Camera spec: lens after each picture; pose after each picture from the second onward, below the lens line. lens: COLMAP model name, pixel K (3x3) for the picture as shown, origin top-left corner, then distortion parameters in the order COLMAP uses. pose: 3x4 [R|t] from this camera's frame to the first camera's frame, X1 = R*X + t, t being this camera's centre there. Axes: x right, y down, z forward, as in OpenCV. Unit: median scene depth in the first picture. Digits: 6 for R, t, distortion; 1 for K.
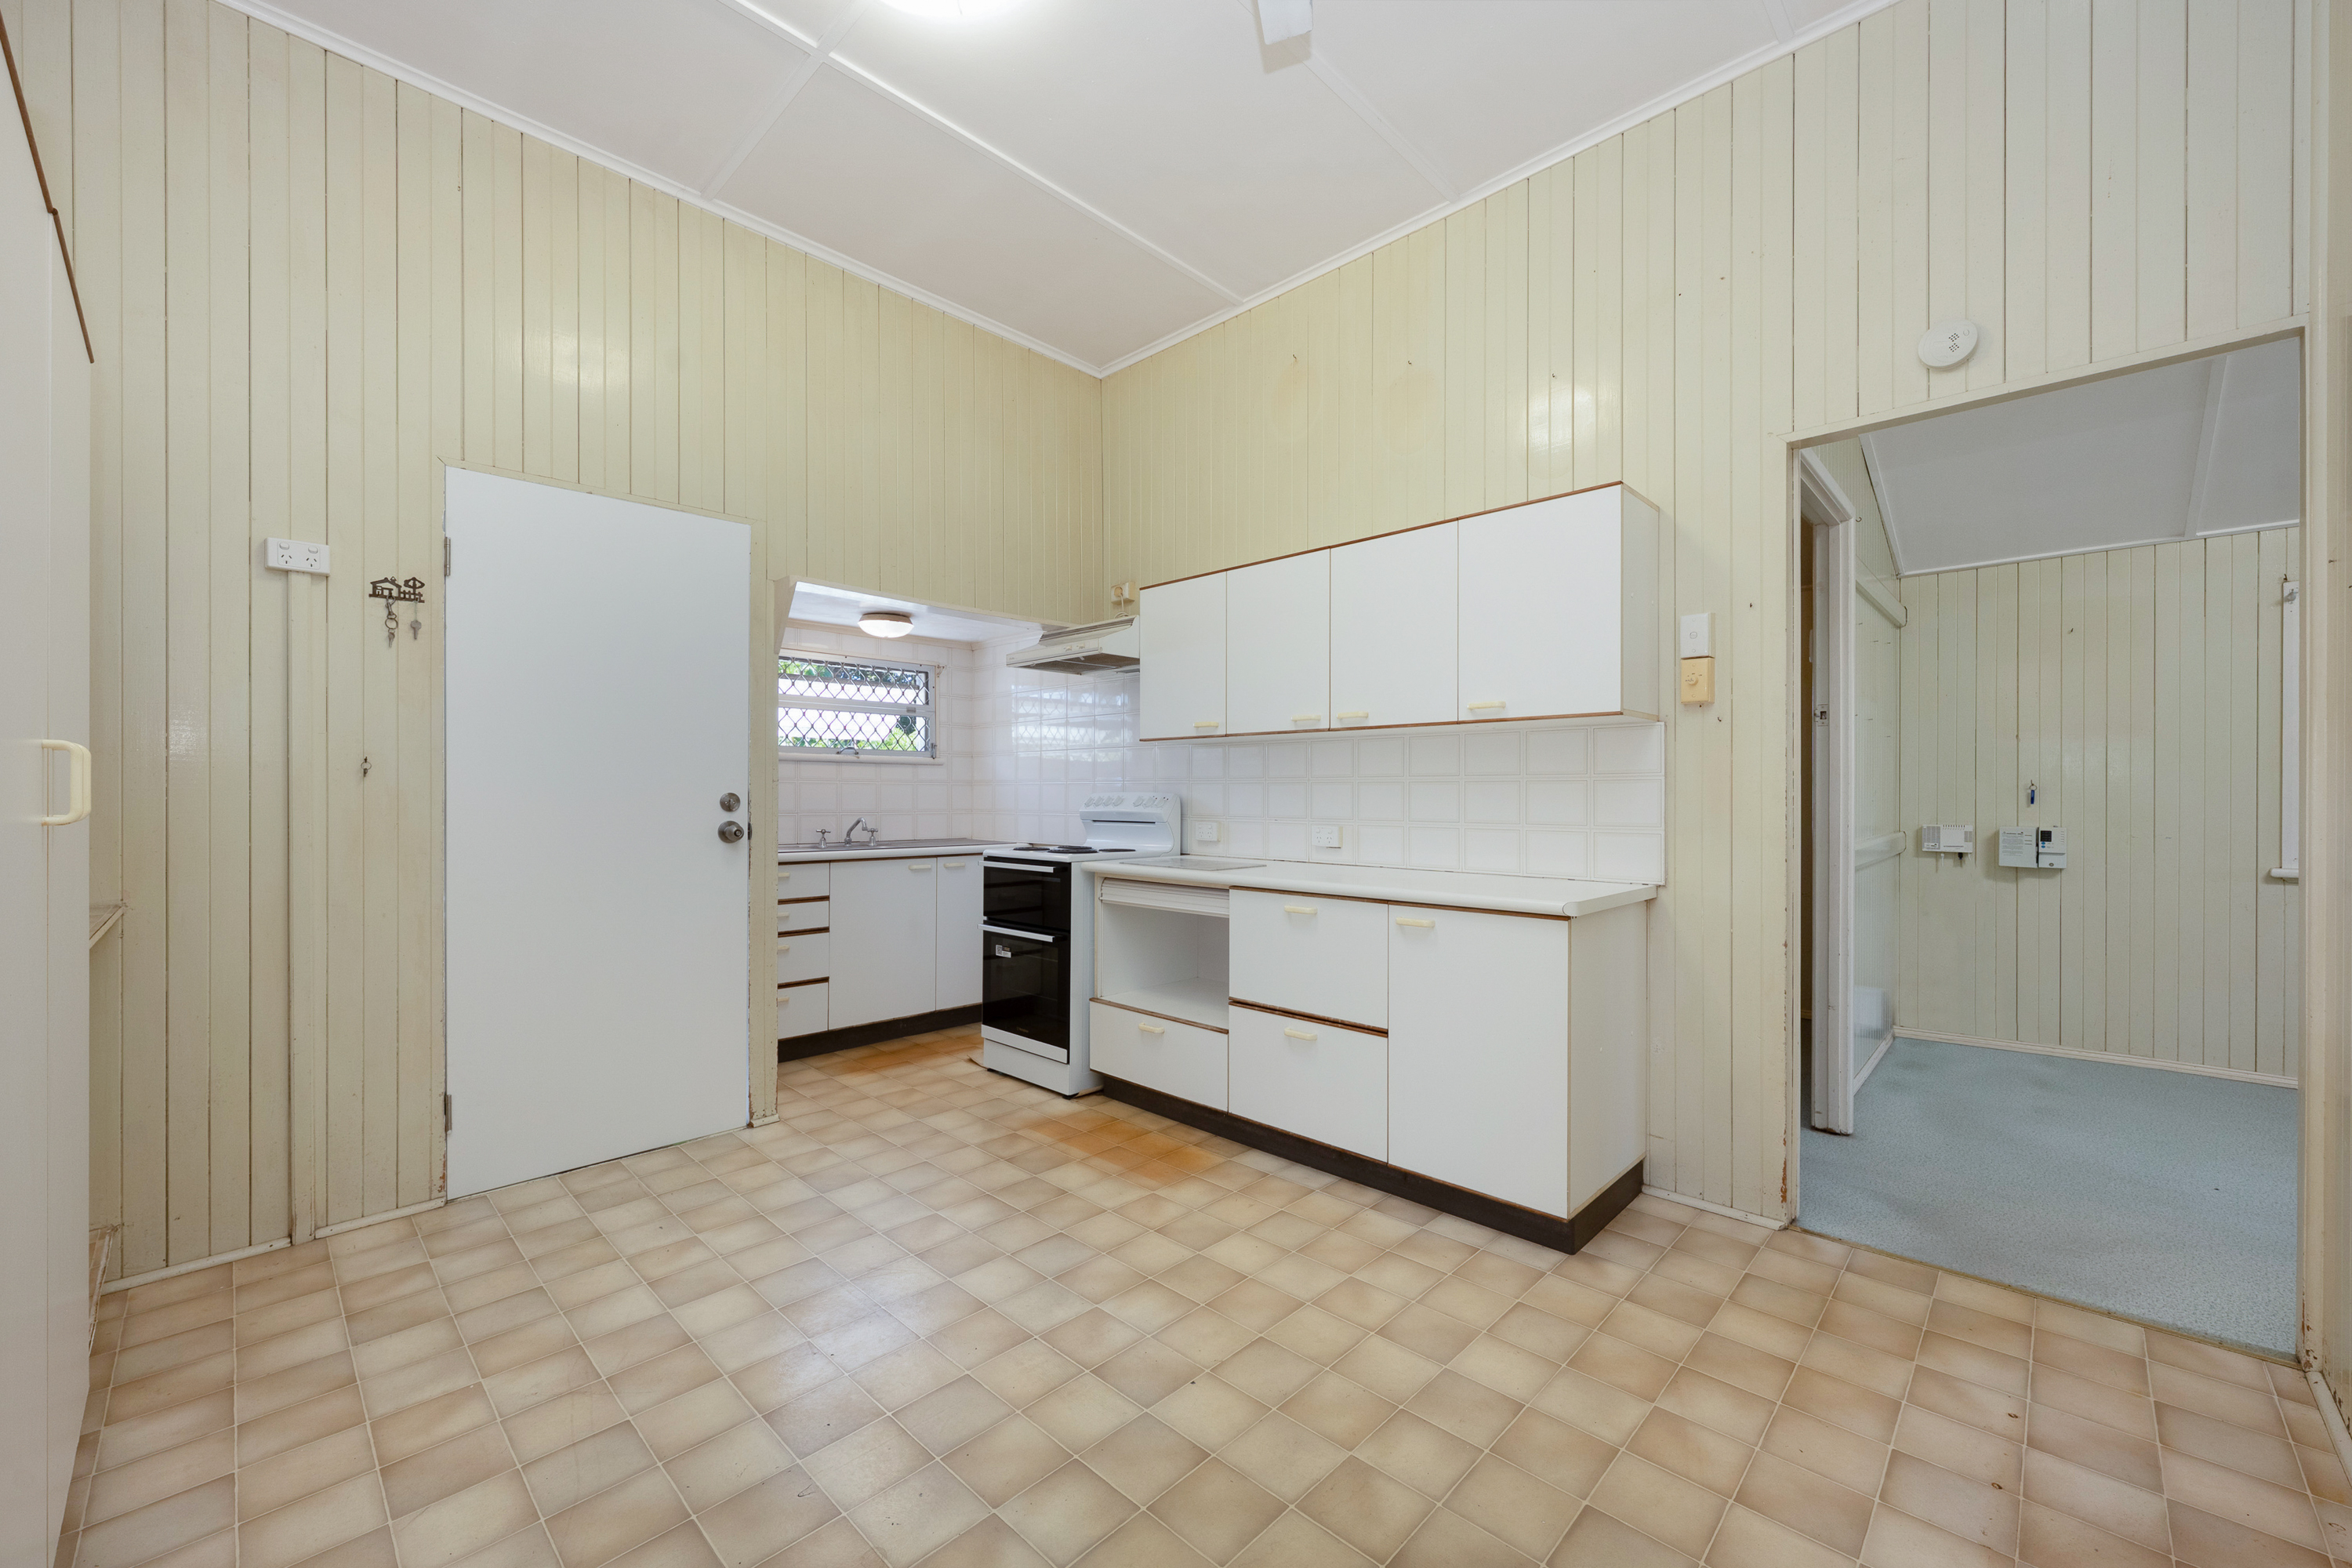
lens RADIAL K [[934.0, 0, 1166.4], [0, 934.0, 793.5], [0, 0, 1]] dist [0.002847, 0.000205]
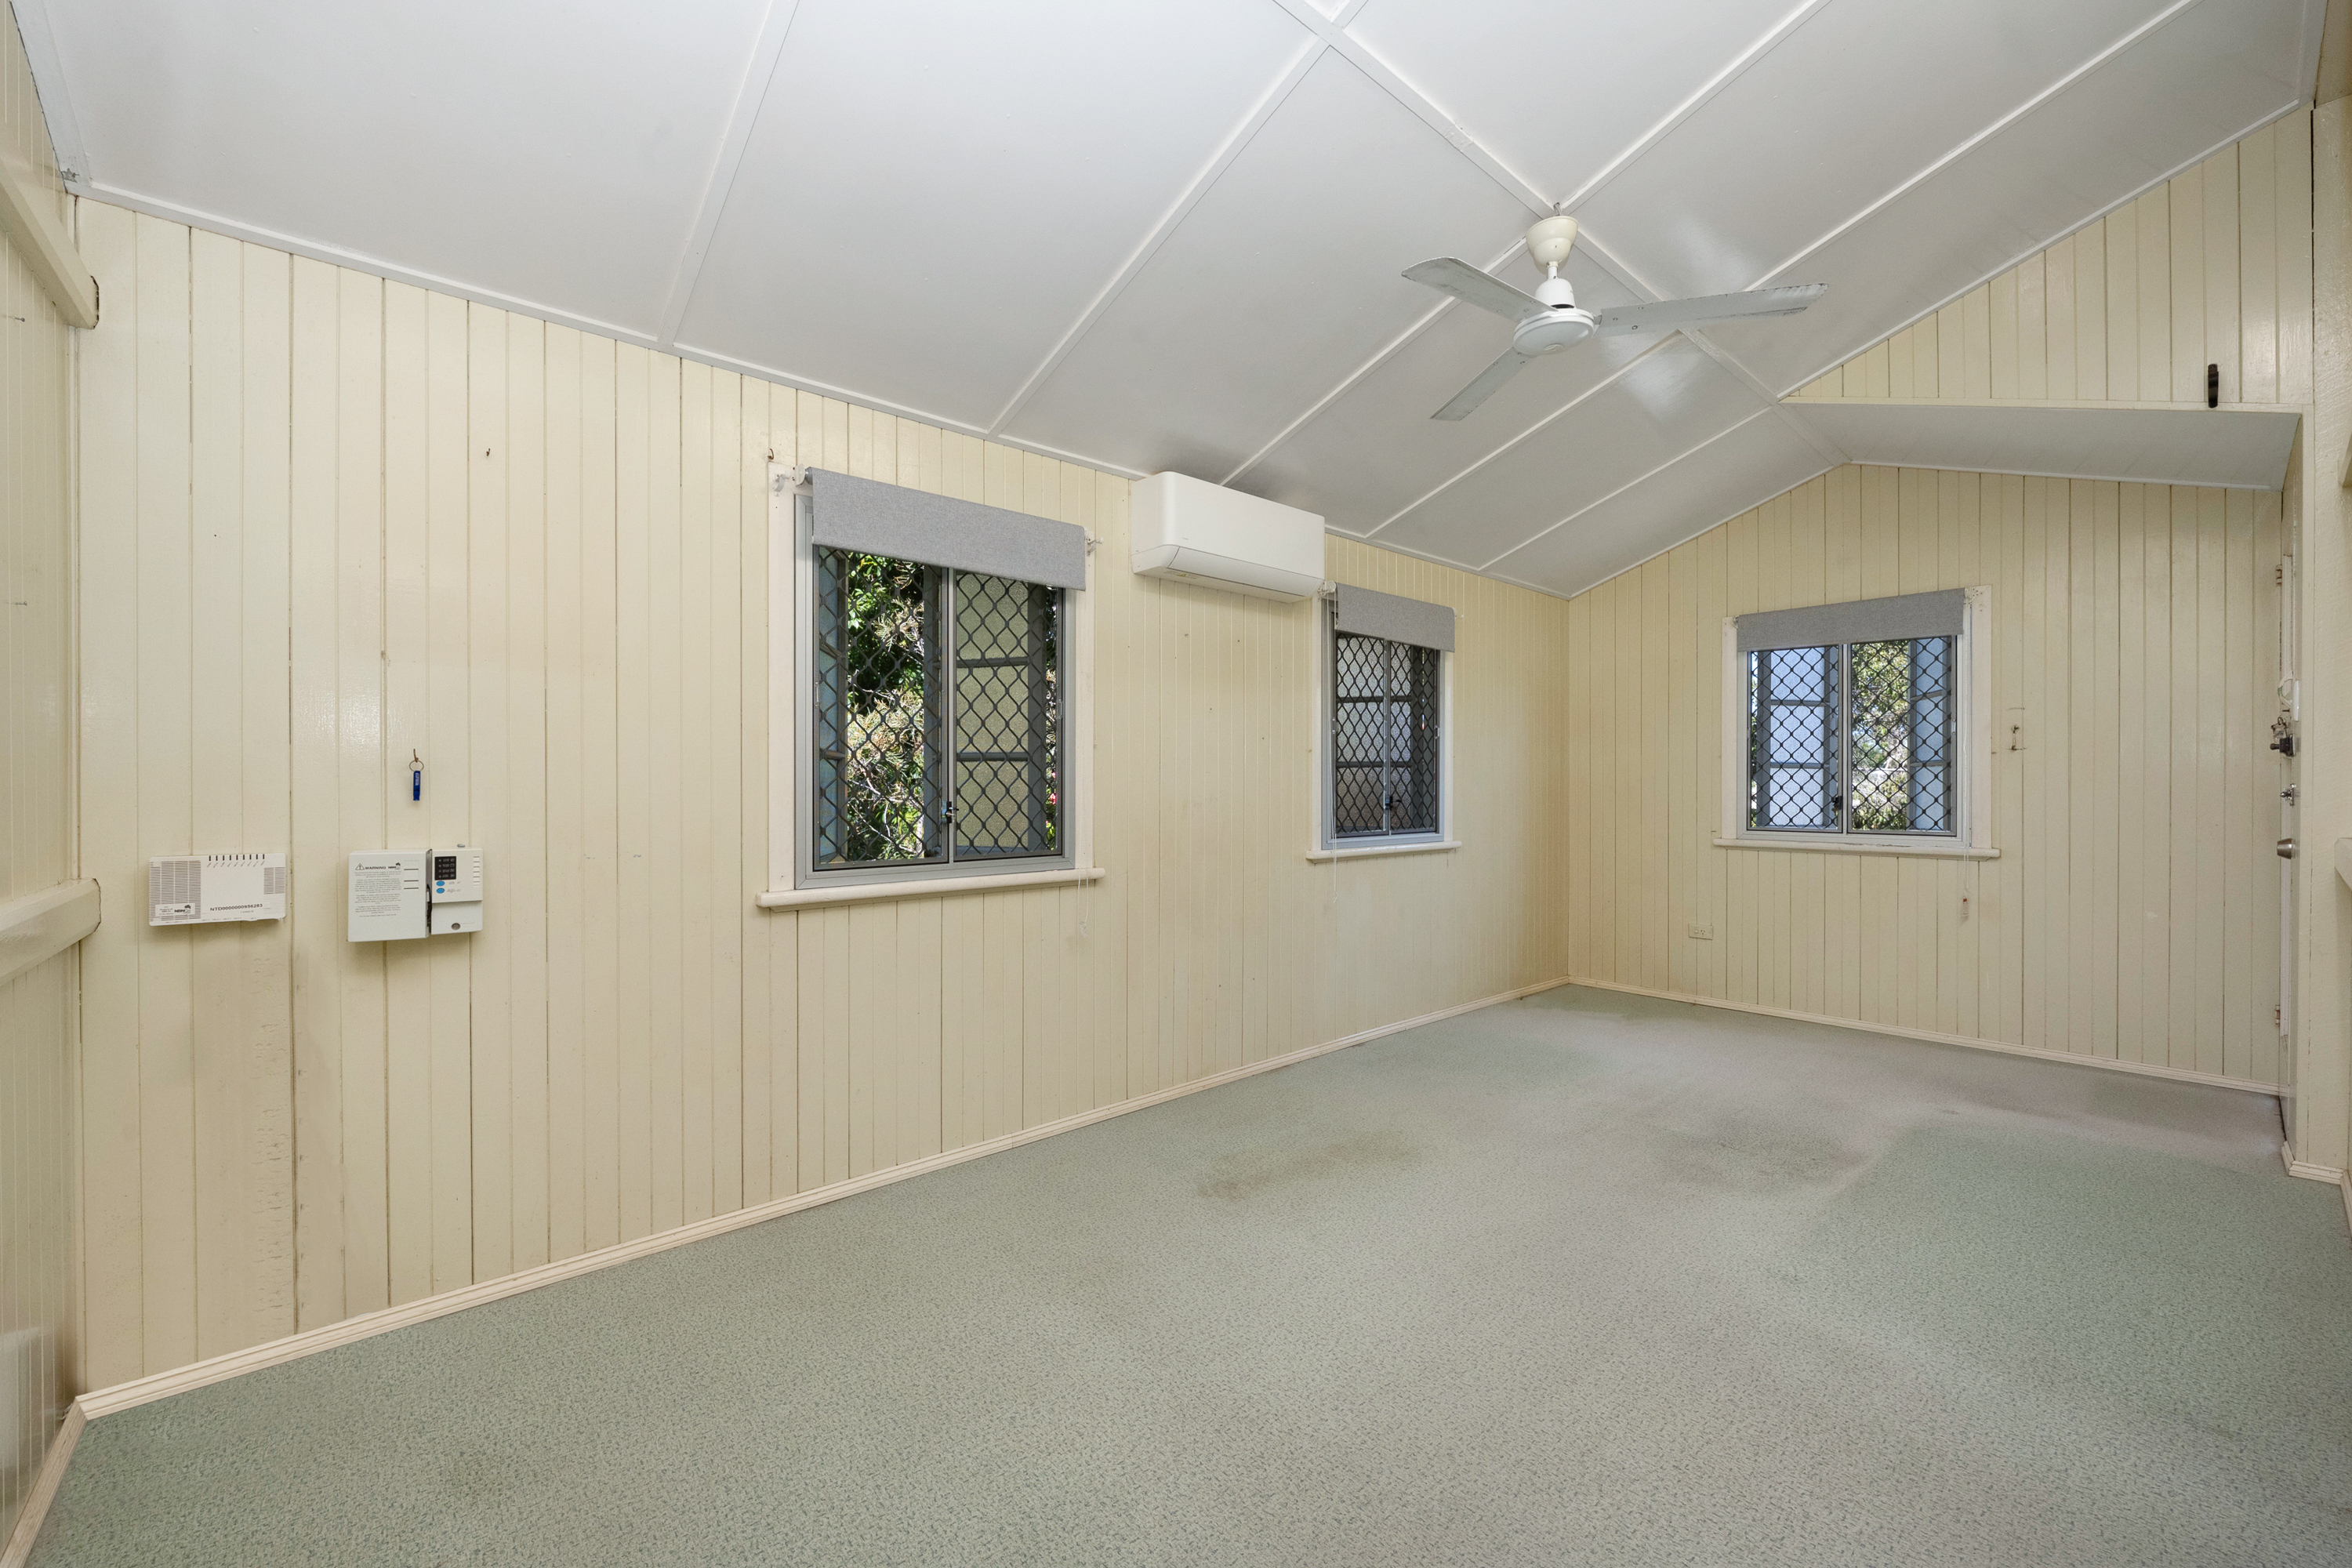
lens RADIAL K [[934.0, 0, 1165.2], [0, 934.0, 788.3], [0, 0, 1]] dist [0.002847, 0.000205]
pose [[0.082692, -0.000471, 0.996575, 0.485284], [0.003721, 0.999993, 0.000163, 0.006061], [-0.996568, 0.003695, 0.082693, 0.583946]]
